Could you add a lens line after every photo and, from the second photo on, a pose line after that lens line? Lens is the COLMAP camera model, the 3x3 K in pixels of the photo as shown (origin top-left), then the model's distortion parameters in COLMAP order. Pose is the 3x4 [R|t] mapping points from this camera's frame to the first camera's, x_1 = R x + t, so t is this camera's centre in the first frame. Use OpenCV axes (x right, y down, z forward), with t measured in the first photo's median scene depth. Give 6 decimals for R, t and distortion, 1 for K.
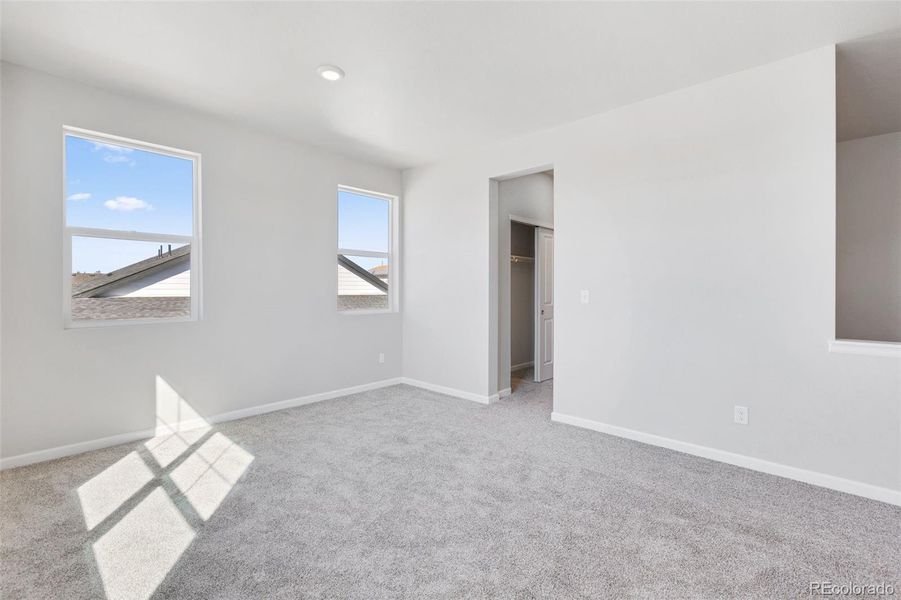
lens RADIAL K [[403.8, 0, 454.5], [0, 403.8, 296.2], [0, 0, 1]] dist [-0.000455, 0.000175]
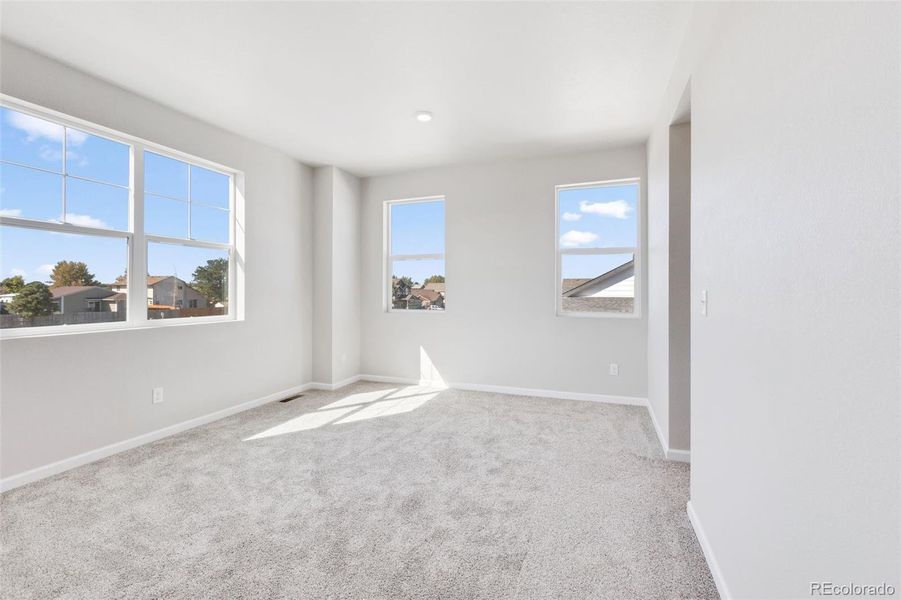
lens RADIAL K [[403.8, 0, 451.0], [0, 403.8, 295.3], [0, 0, 1]] dist [-0.000455, 0.000175]
pose [[0.369094, 0.008118, -0.929356, 0.662014], [-0.012275, 0.999917, 0.003859, -0.007370], [0.929311, 0.009984, 0.369164, 0.467542]]
